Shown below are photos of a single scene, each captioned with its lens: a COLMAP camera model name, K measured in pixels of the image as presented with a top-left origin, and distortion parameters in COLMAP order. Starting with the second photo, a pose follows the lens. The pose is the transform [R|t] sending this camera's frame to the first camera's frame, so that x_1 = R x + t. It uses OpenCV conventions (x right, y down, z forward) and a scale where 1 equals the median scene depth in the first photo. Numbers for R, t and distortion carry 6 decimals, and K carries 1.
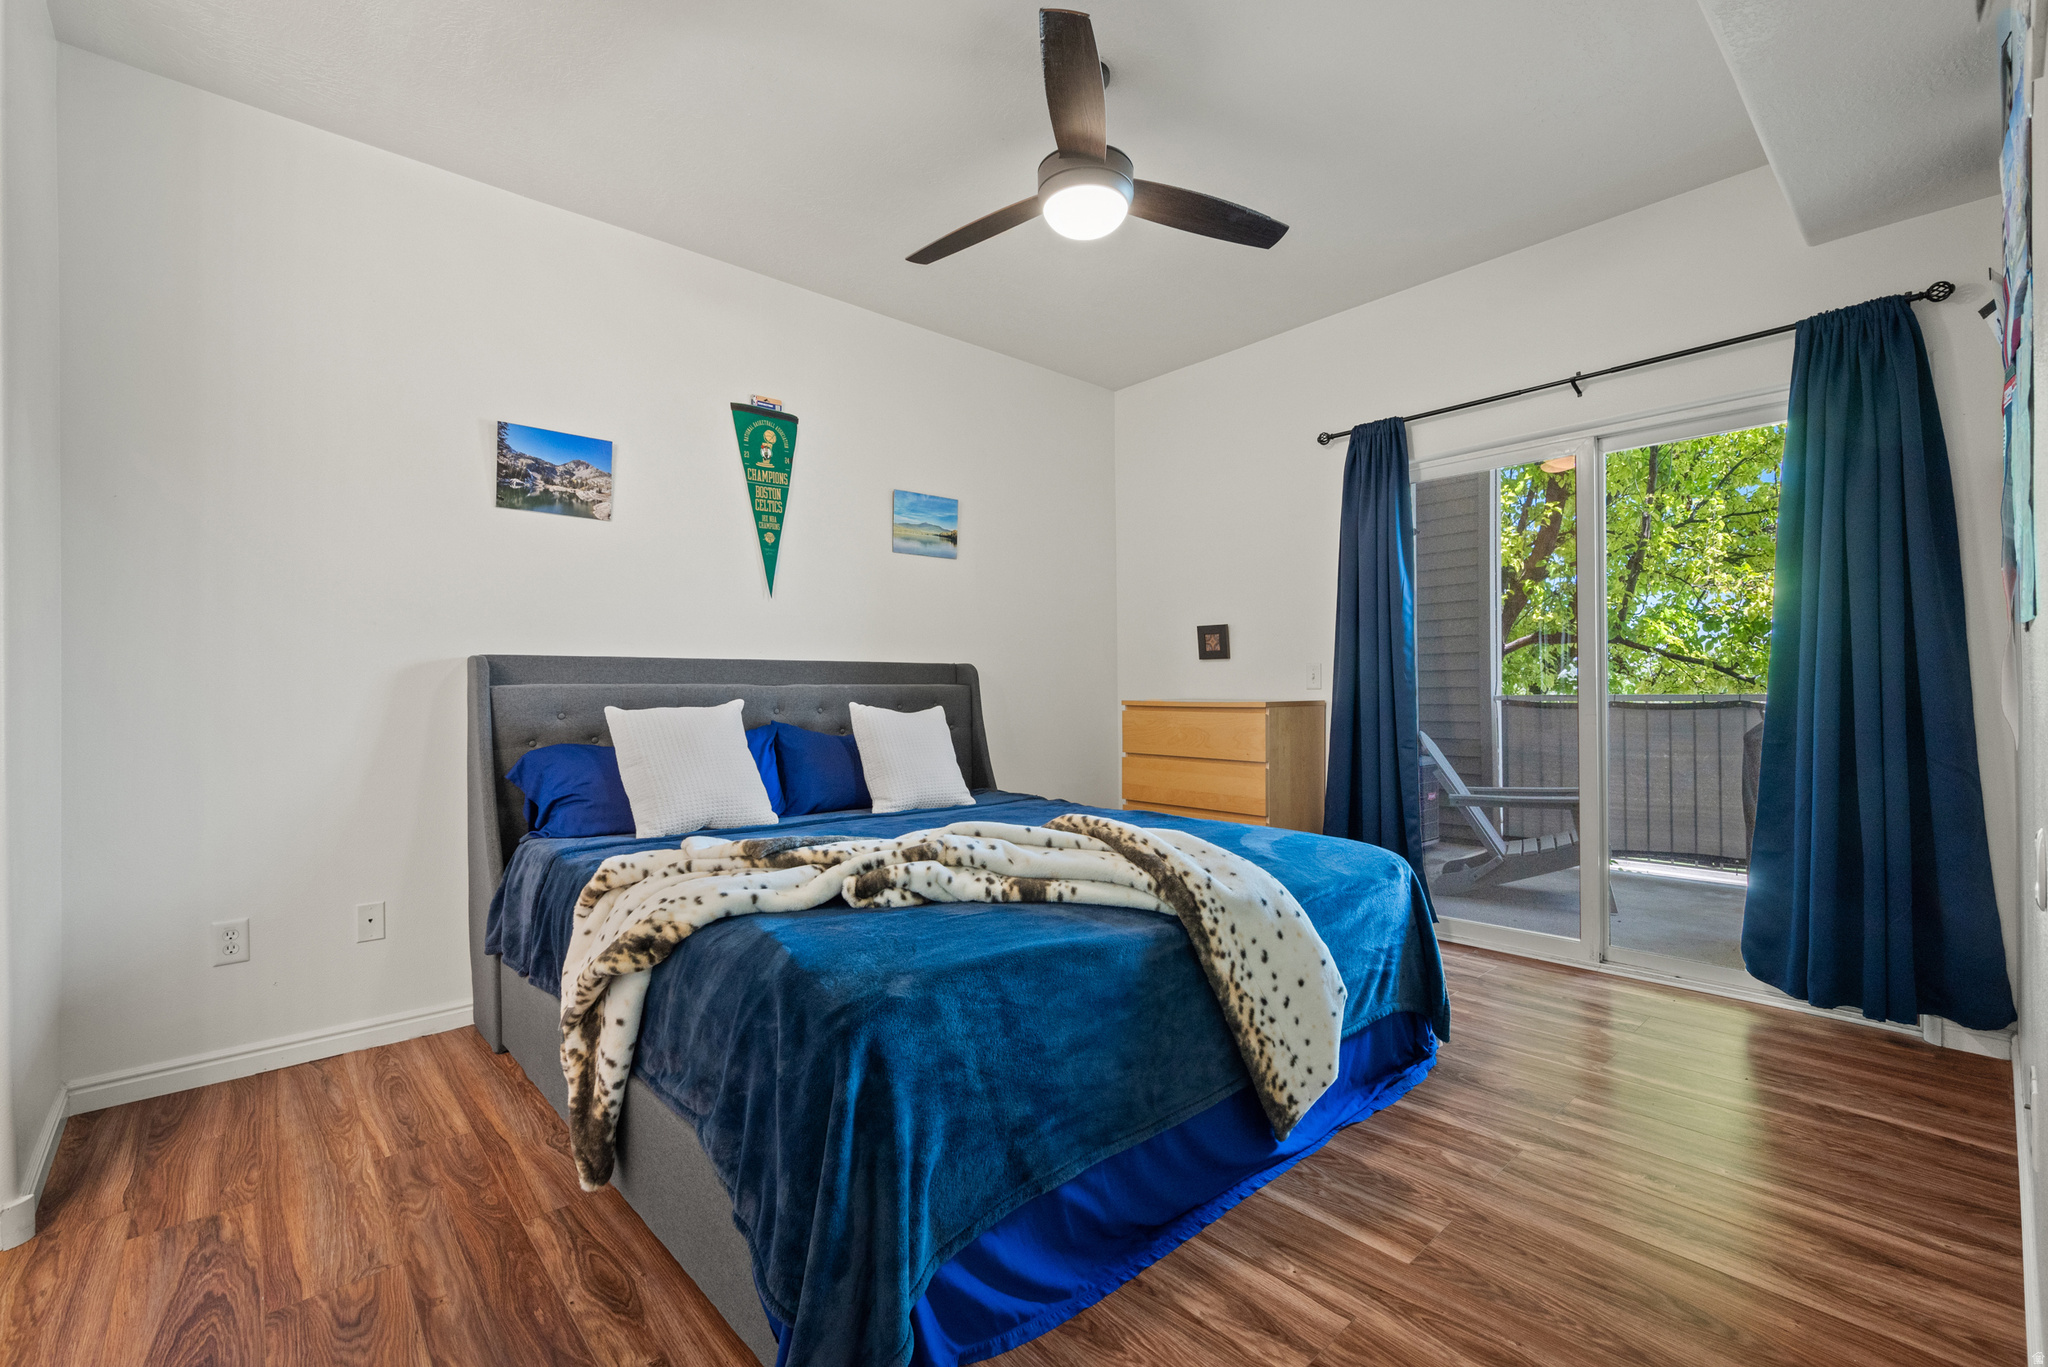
lens RADIAL K [[874.2, 0, 1029.5], [0, 874.2, 700.4], [0, 0, 1]] dist [-0.000900, -0.000199]
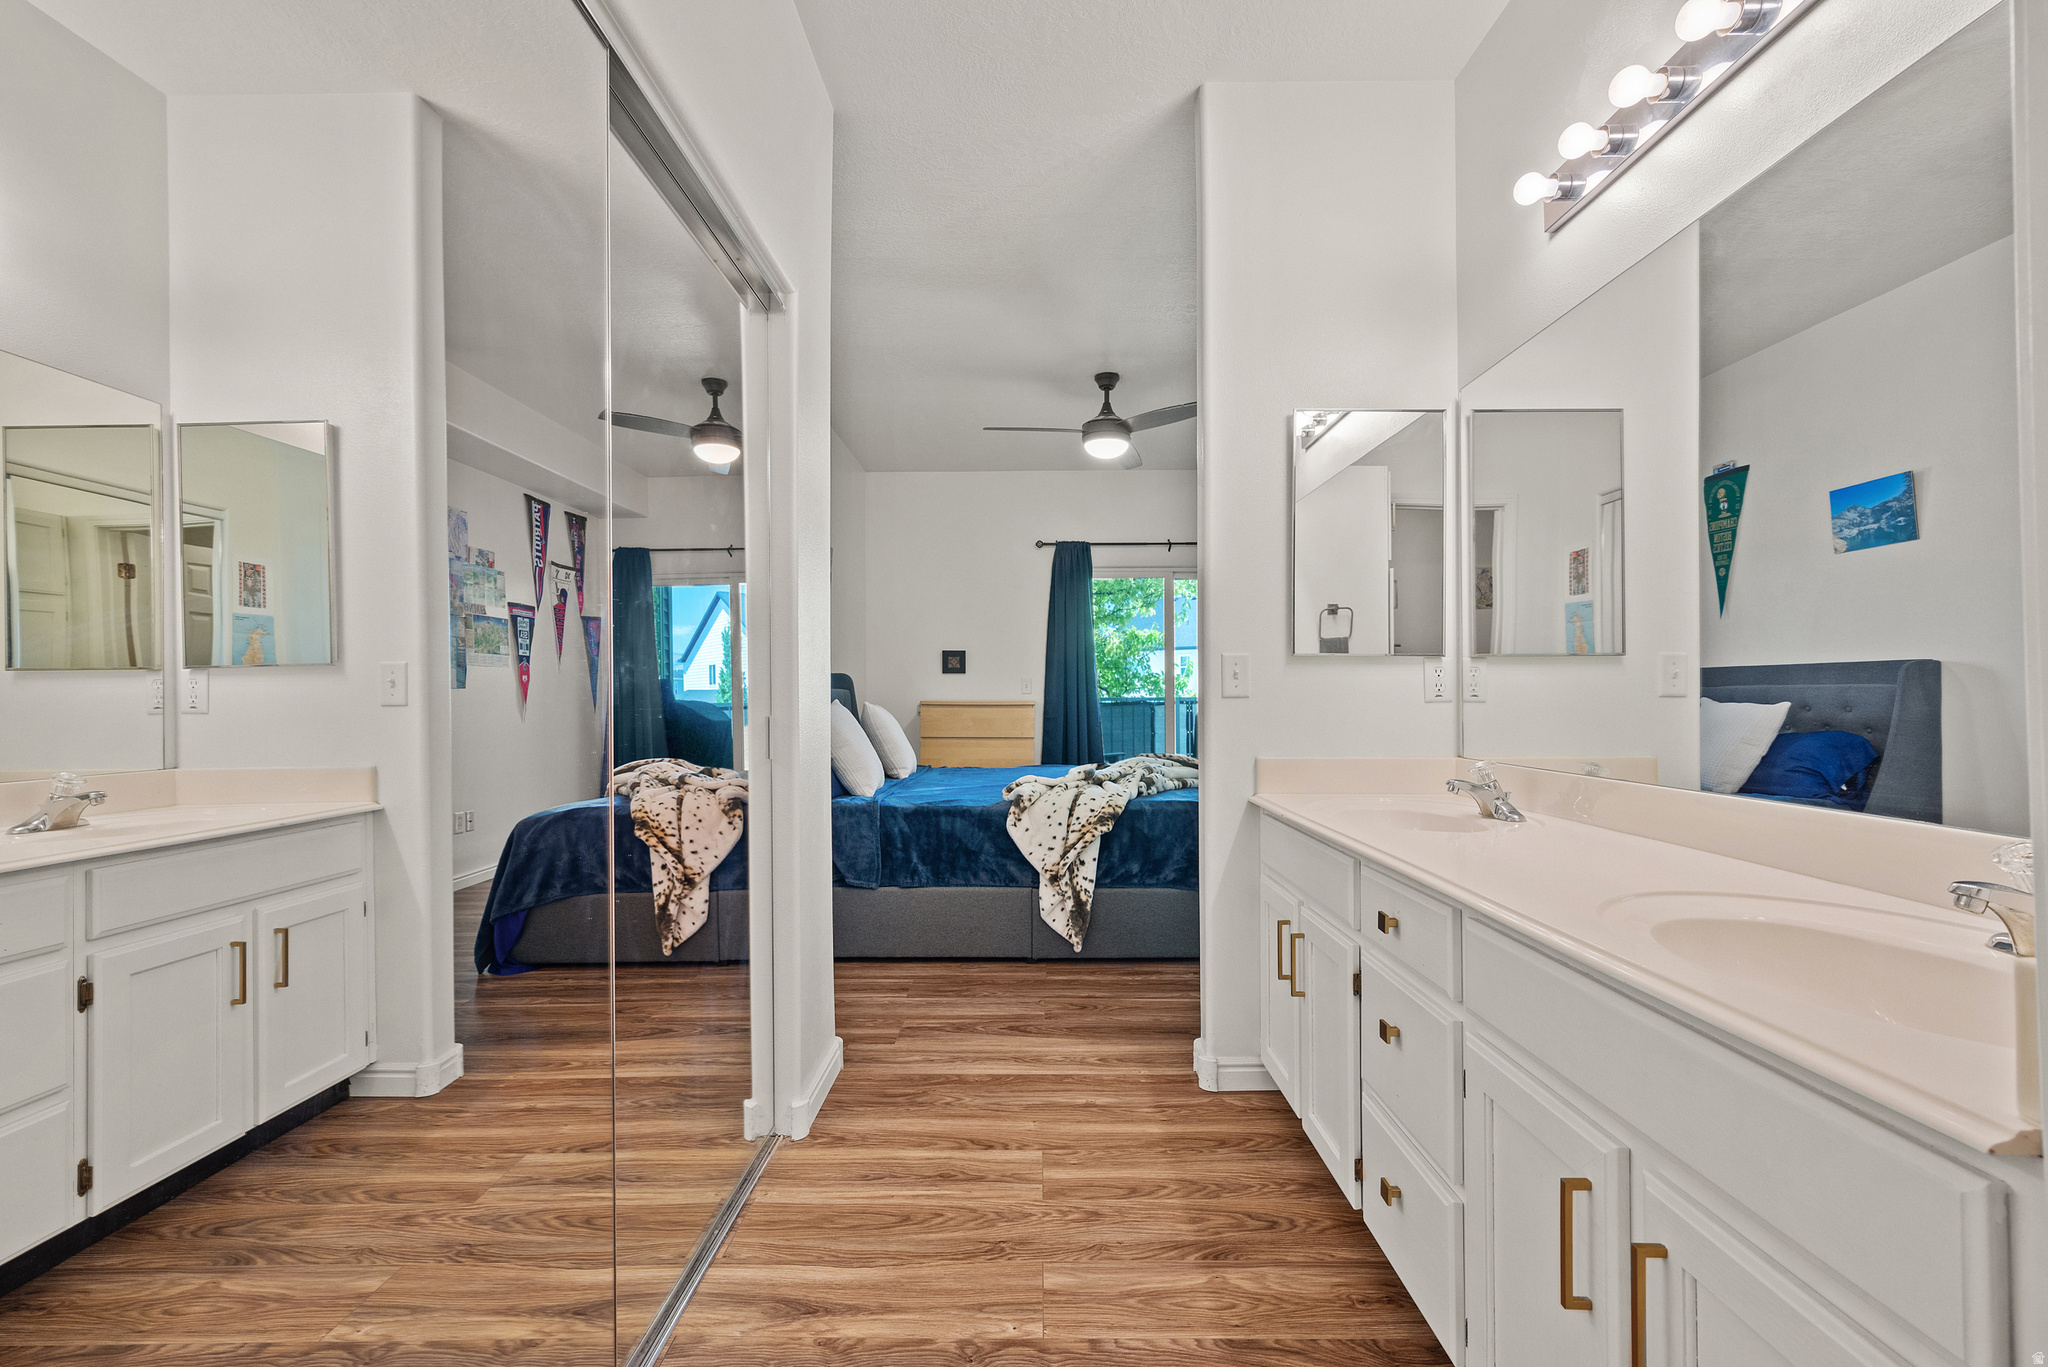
lens RADIAL K [[854.7, 0, 1027.3], [0, 854.7, 693.7], [0, 0, 1]] dist [-0.000075, -0.000007]
pose [[0.681417, 0.005678, 0.731874, -1.144662], [0.003869, 0.999928, -0.011361, 0.007101], [-0.731886, 0.010573, 0.681346, -0.125375]]
